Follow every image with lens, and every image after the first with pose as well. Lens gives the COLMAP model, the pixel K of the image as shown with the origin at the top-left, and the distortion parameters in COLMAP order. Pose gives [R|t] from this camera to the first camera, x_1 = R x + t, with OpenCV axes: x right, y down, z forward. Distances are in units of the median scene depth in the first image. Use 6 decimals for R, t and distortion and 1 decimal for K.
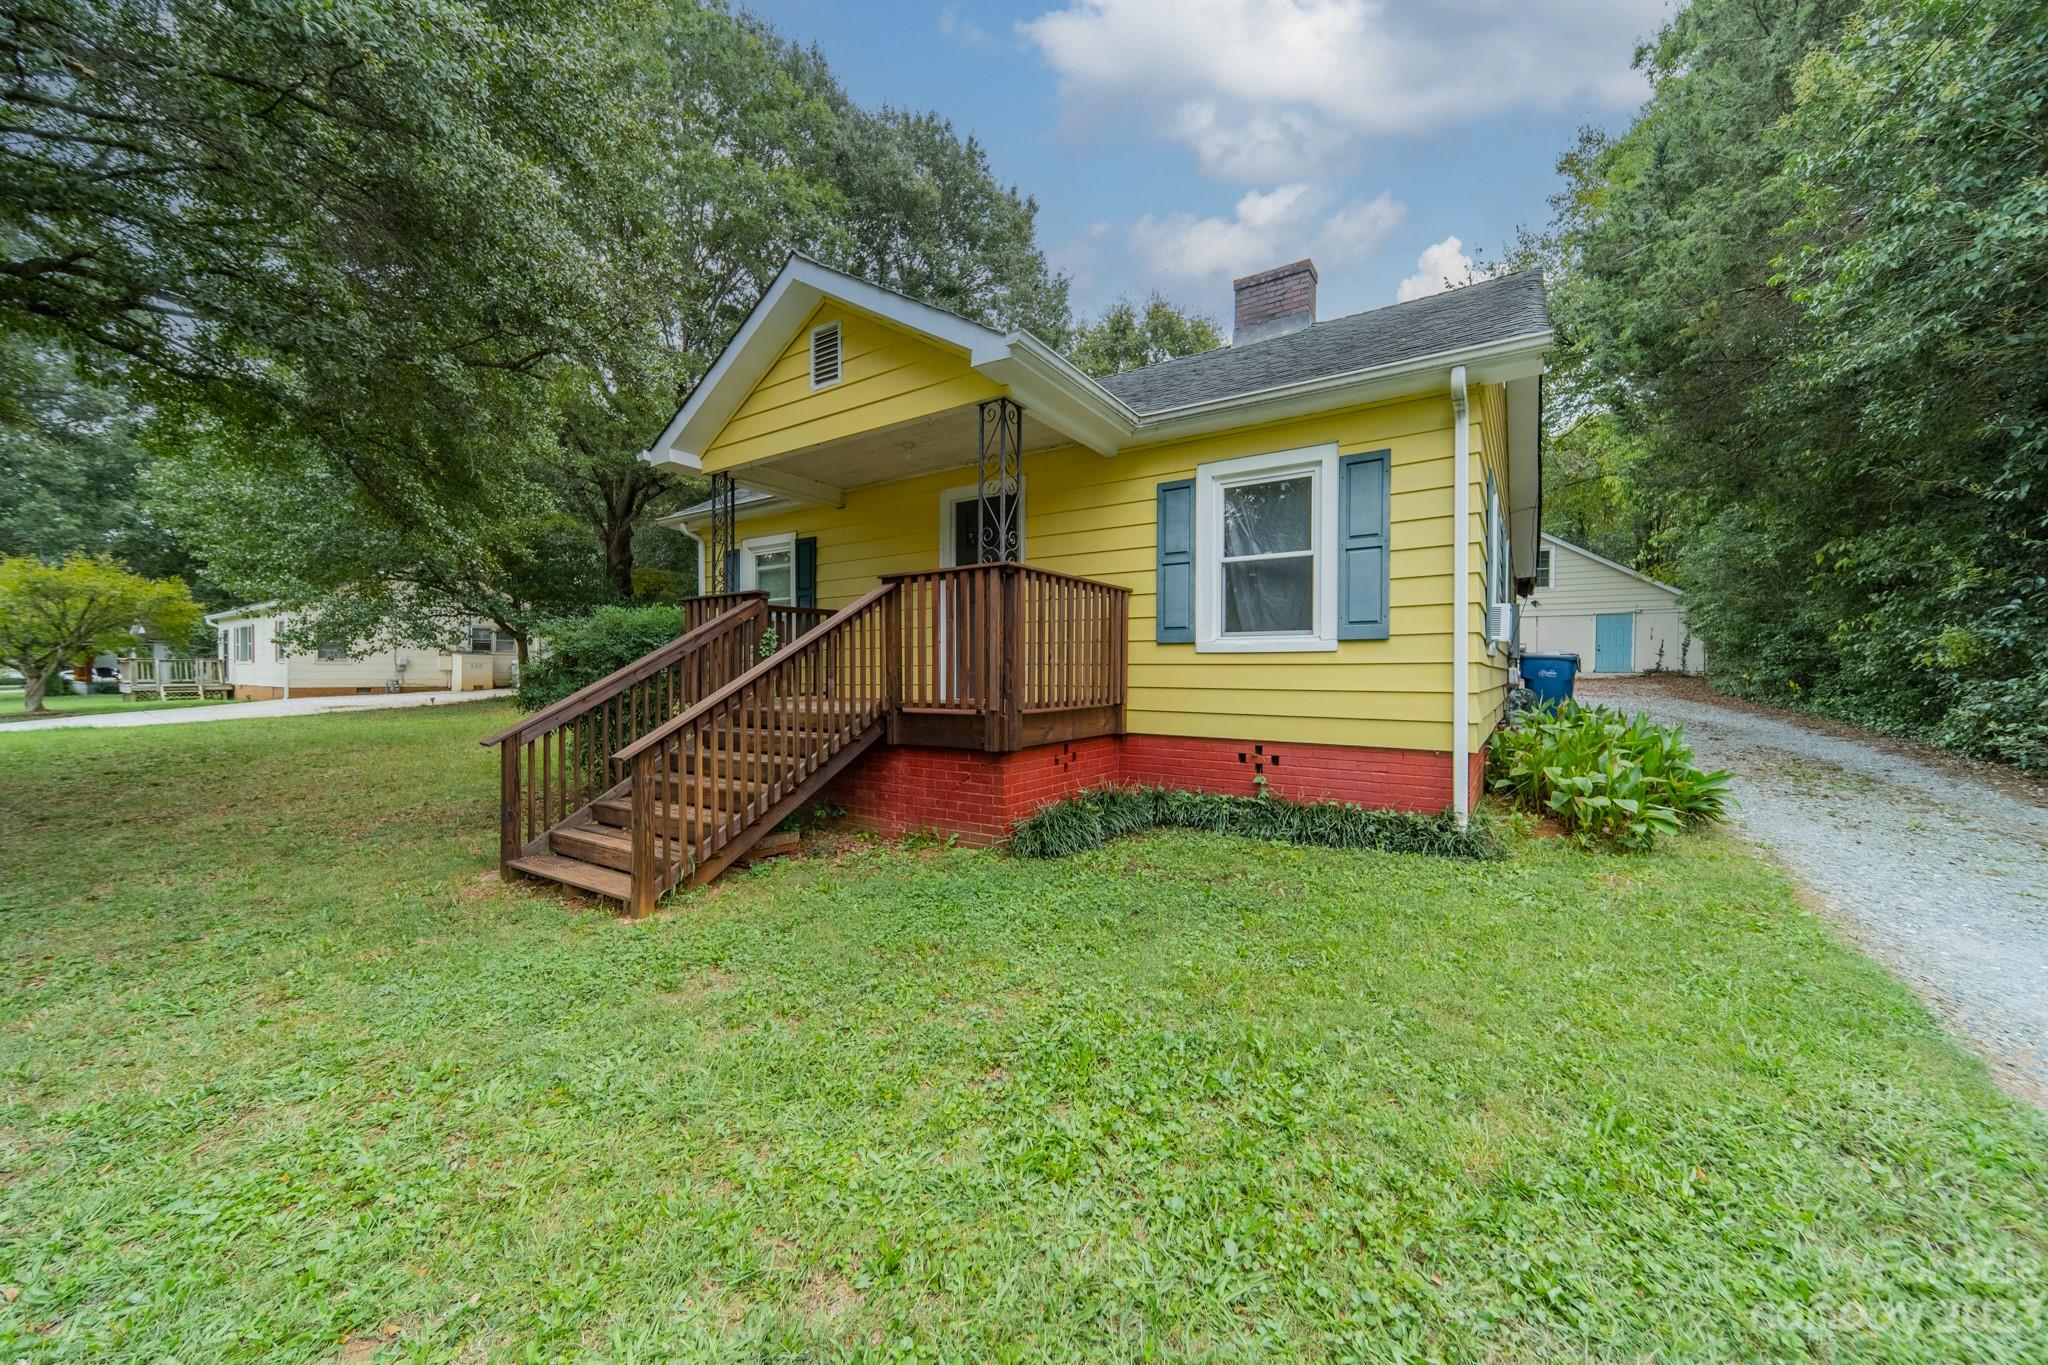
lens RADIAL K [[709.5, 0, 1027.6], [0, 709.5, 673.8], [0, 0, 1]] dist [0.000219, 0.000118]
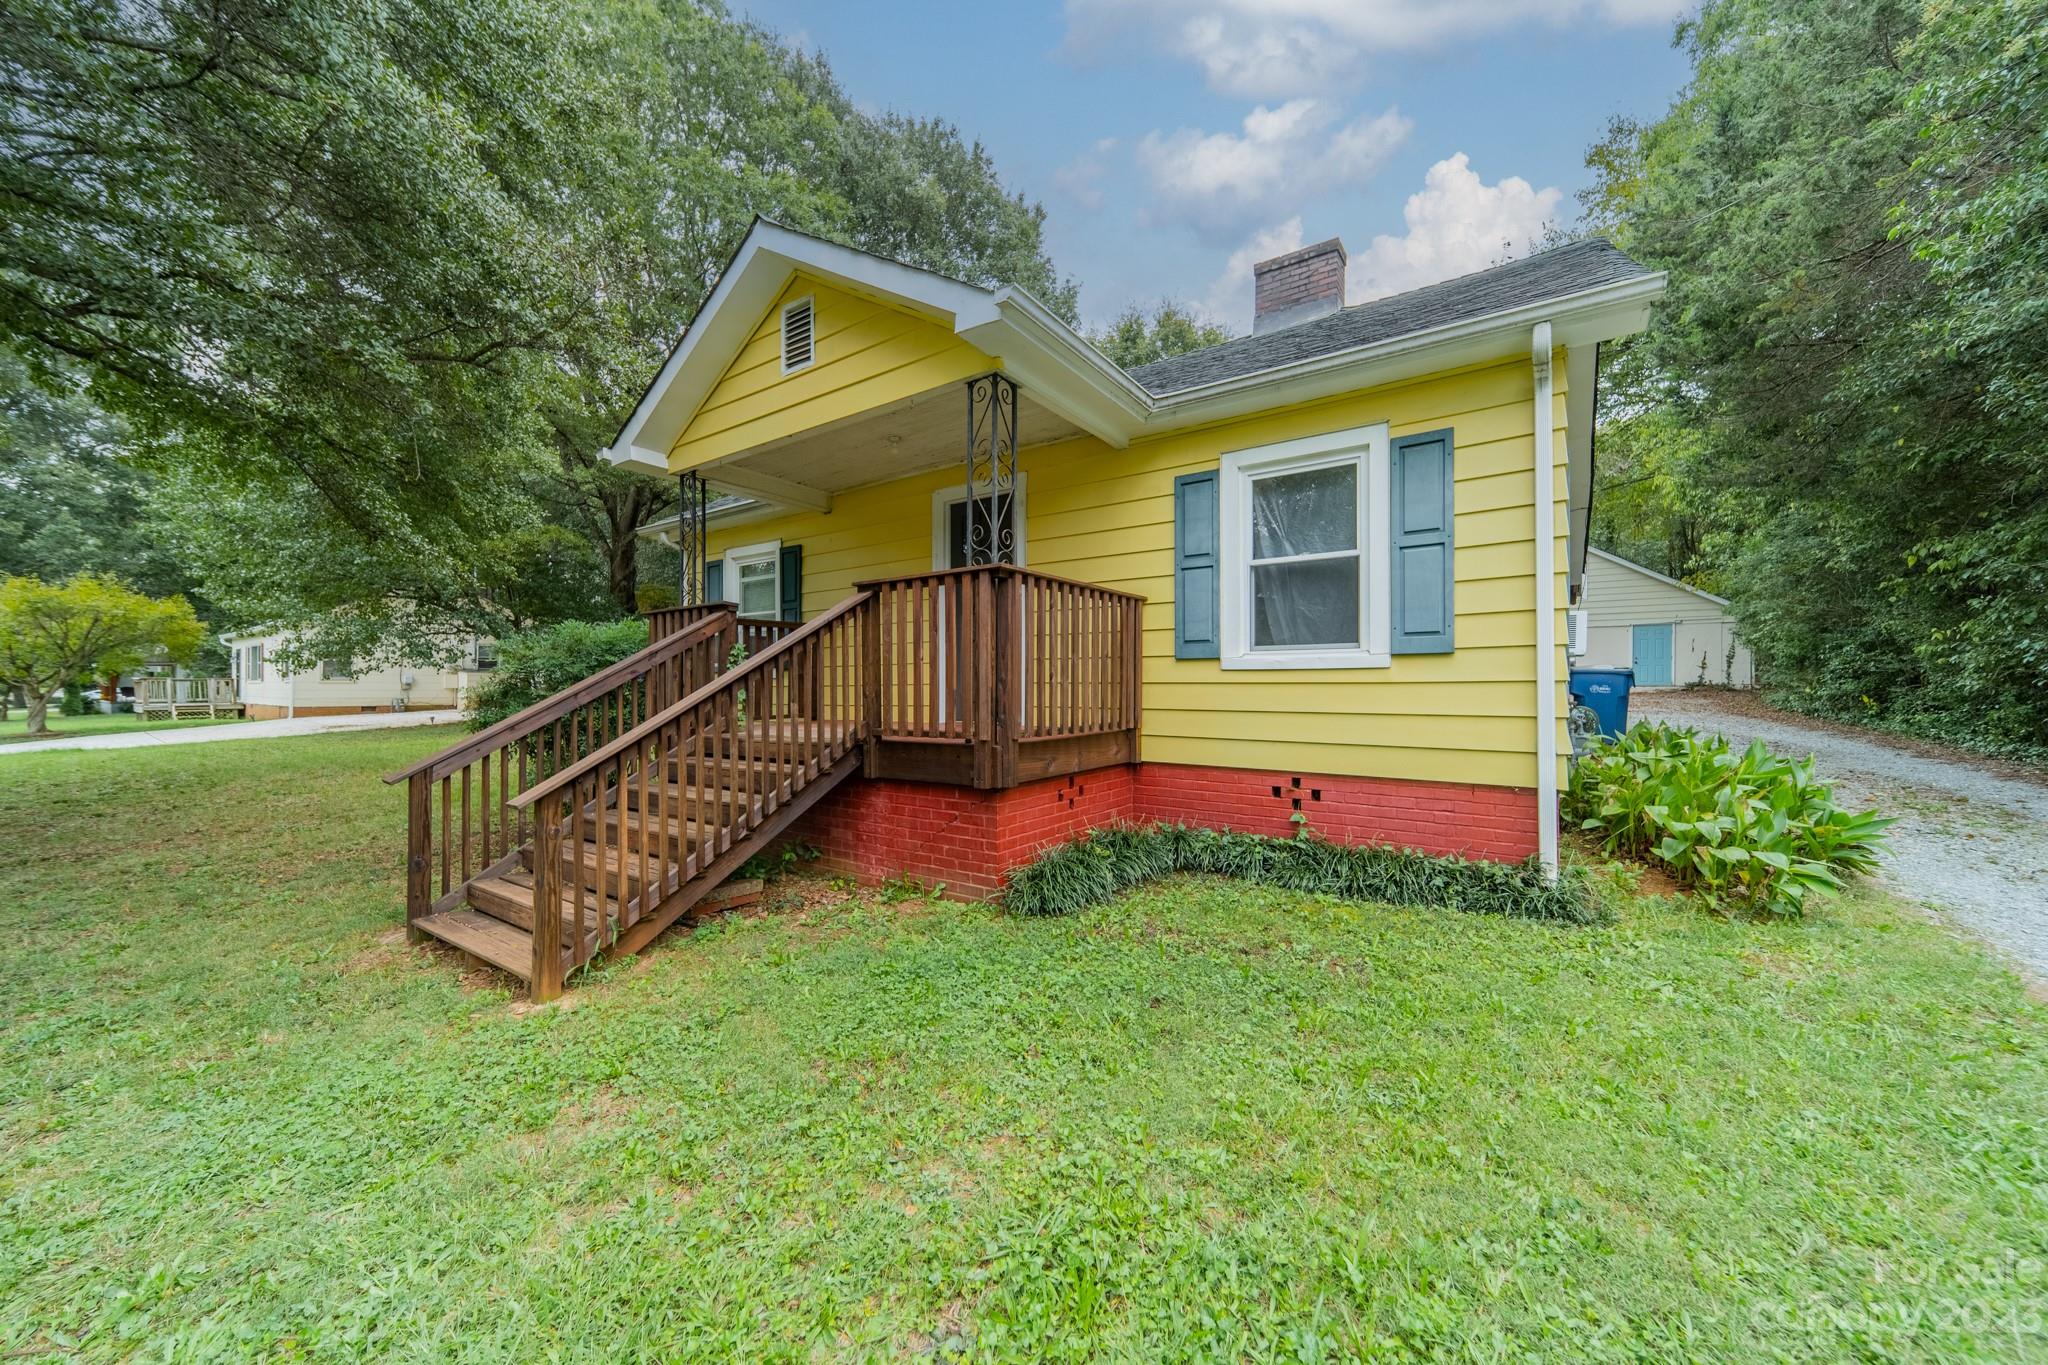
lens RADIAL K [[702.9, 0, 1031.1], [0, 702.9, 680.9], [0, 0, 1]] dist [0.001621, 0.000097]
pose [[0.999904, -0.004613, -0.013080, 0.015345], [0.004471, 0.999931, -0.010842, -0.007387], [0.013129, 0.010783, 0.999856, 0.130648]]
